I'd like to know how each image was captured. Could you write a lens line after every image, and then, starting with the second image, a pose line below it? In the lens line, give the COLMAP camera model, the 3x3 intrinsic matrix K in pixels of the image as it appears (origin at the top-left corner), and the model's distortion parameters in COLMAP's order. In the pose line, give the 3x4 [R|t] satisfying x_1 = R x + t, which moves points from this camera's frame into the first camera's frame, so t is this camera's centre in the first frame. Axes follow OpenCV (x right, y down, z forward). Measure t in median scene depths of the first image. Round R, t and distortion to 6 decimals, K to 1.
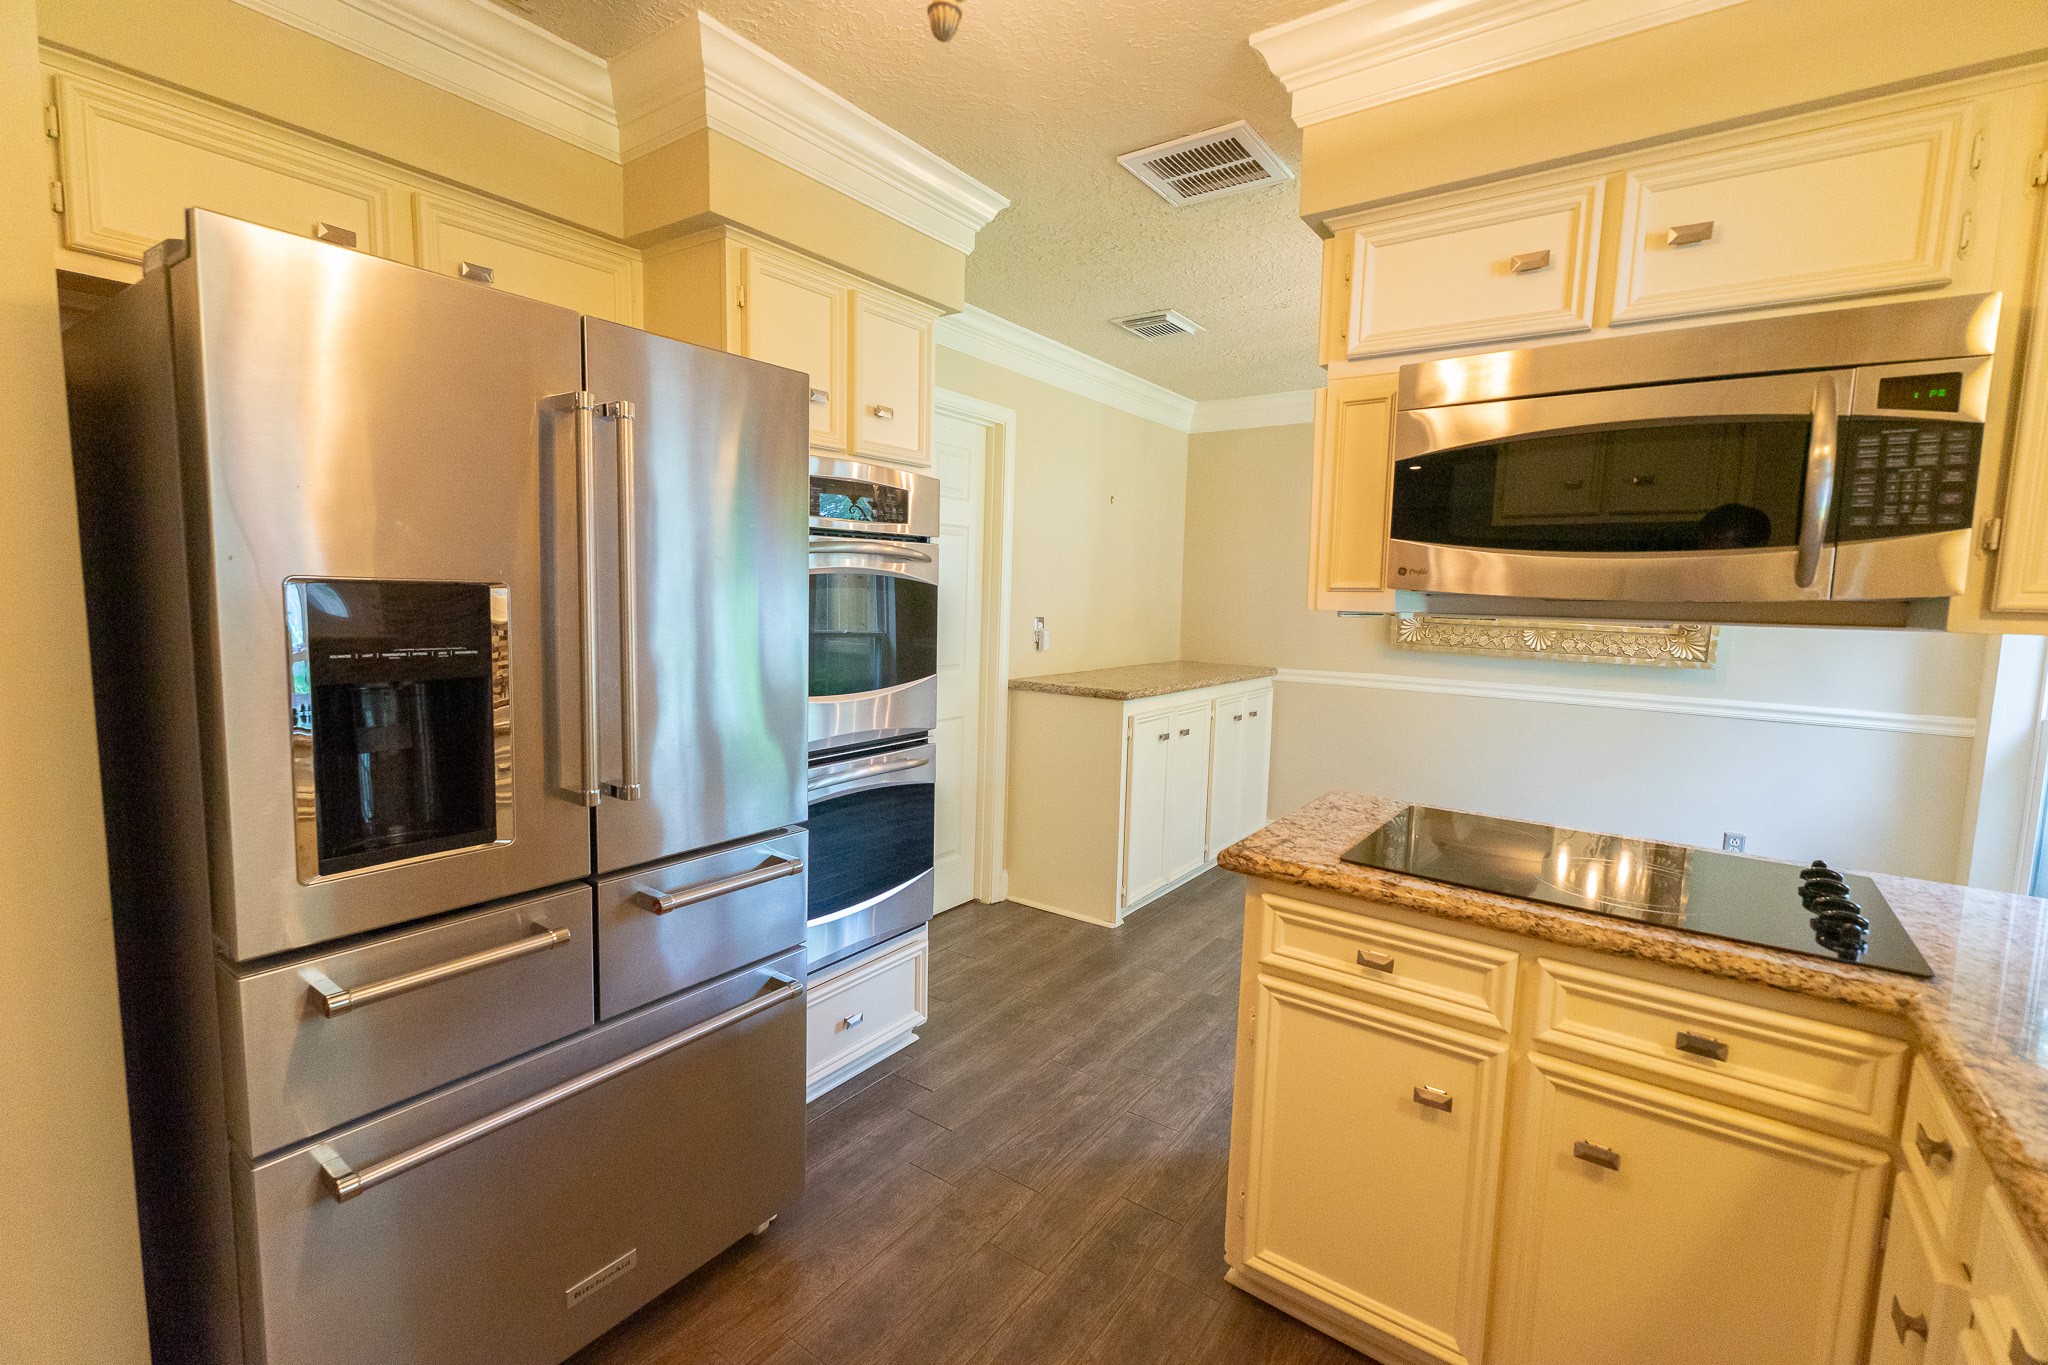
lens RADIAL K [[903.4, 0, 1005.6], [0, 903.4, 682.4], [0, 0, 1]] dist [0.000145, 0.000224]
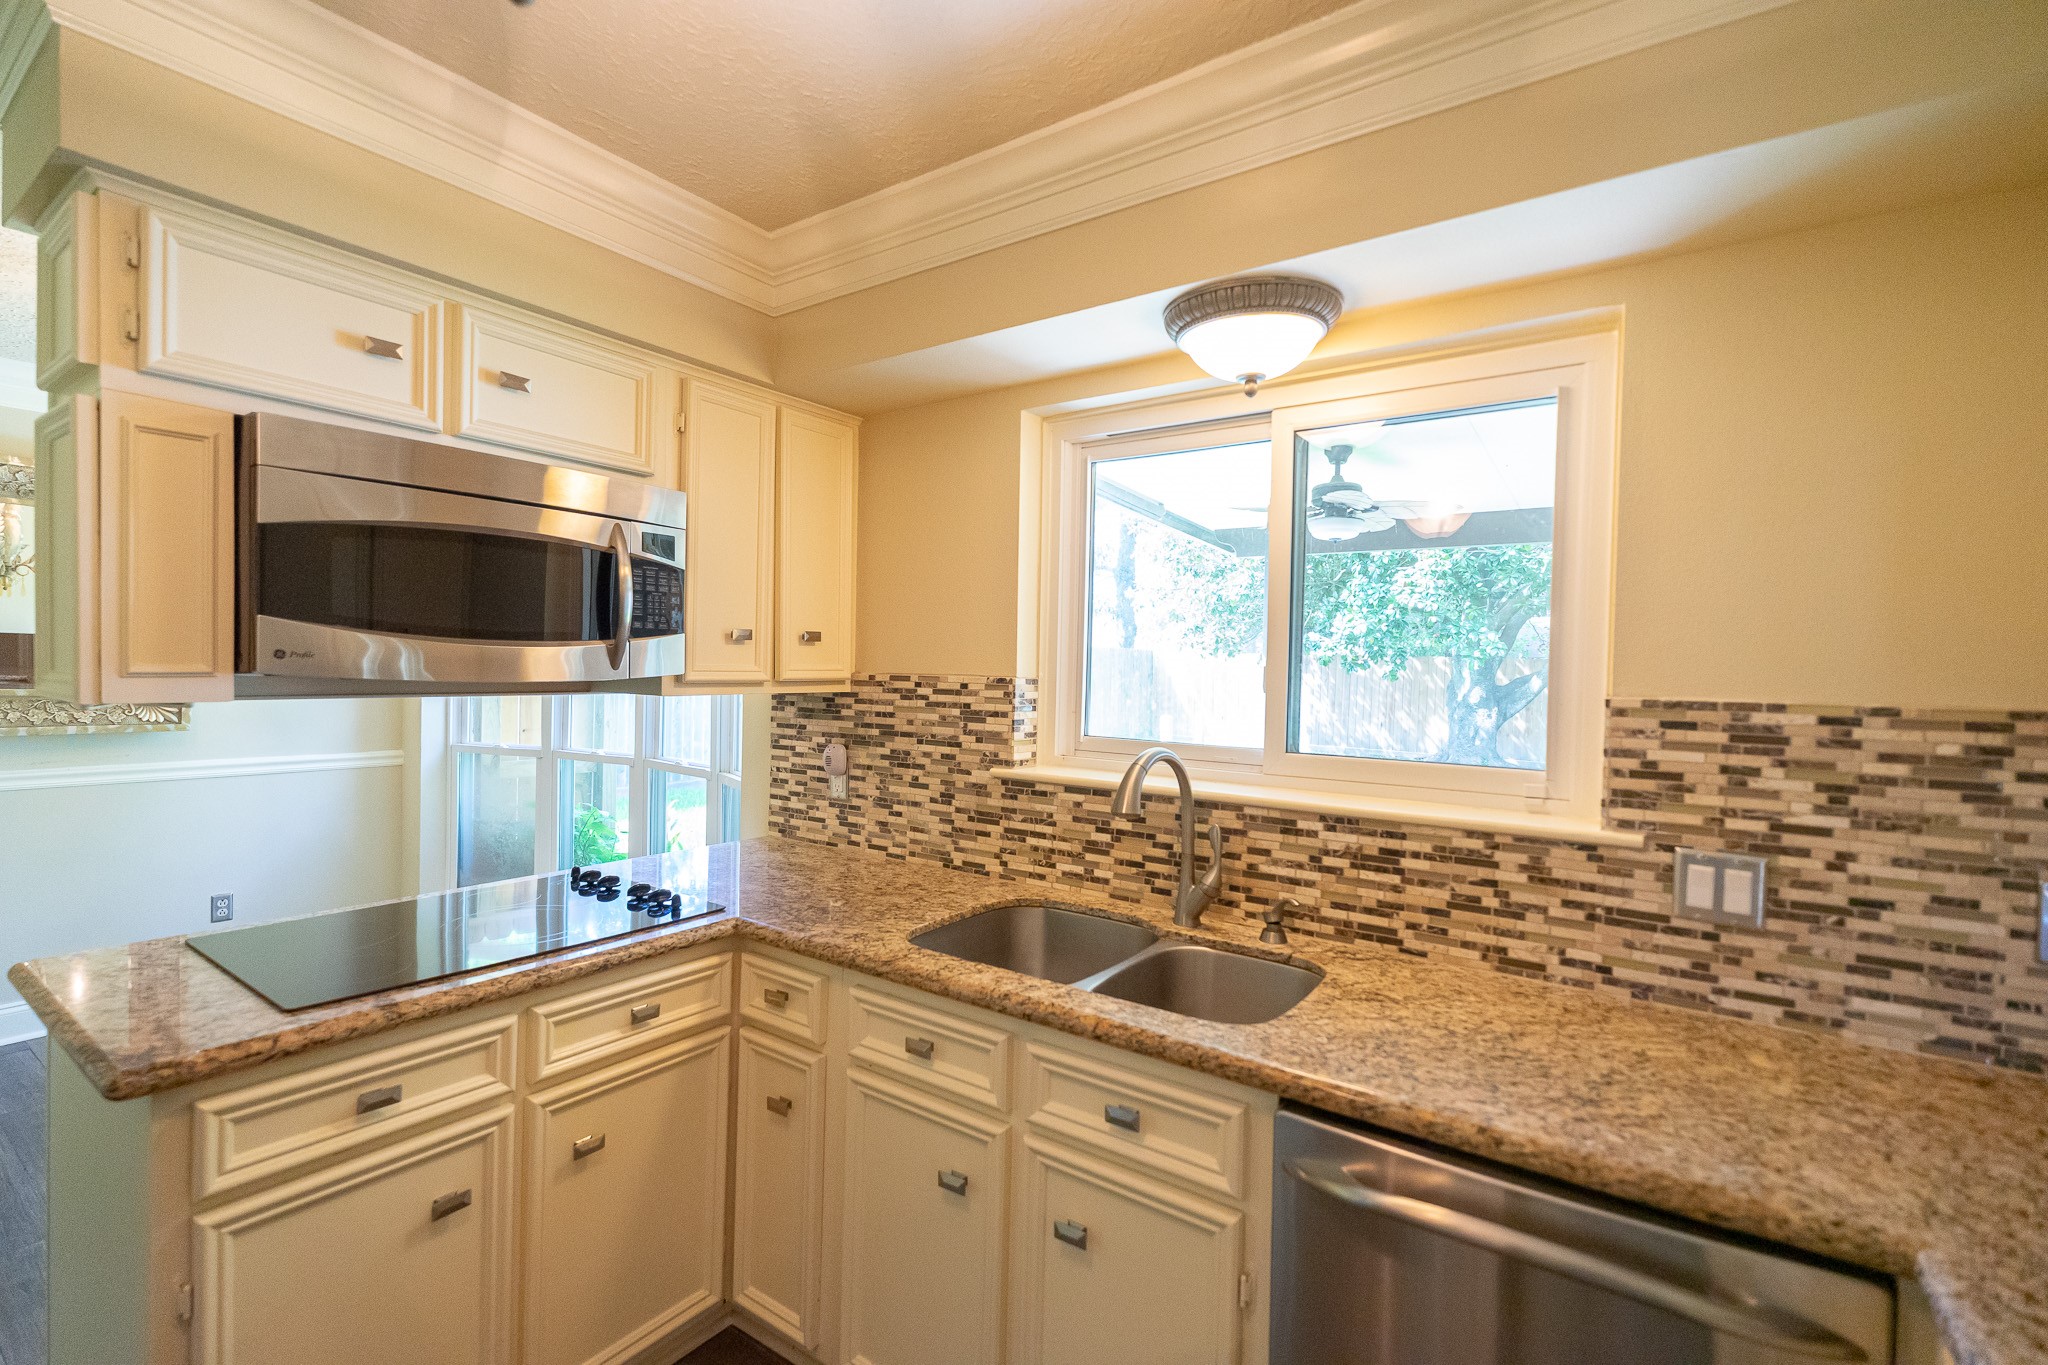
lens RADIAL K [[908.9, 0, 1010.0], [0, 908.9, 683.3], [0, 0, 1]] dist [0.007191, -0.000810]
pose [[-0.018447, -0.041477, 0.998969, -0.388559], [0.082090, 0.995703, 0.042857, -0.068484], [-0.996454, 0.082796, -0.014963, 0.297517]]
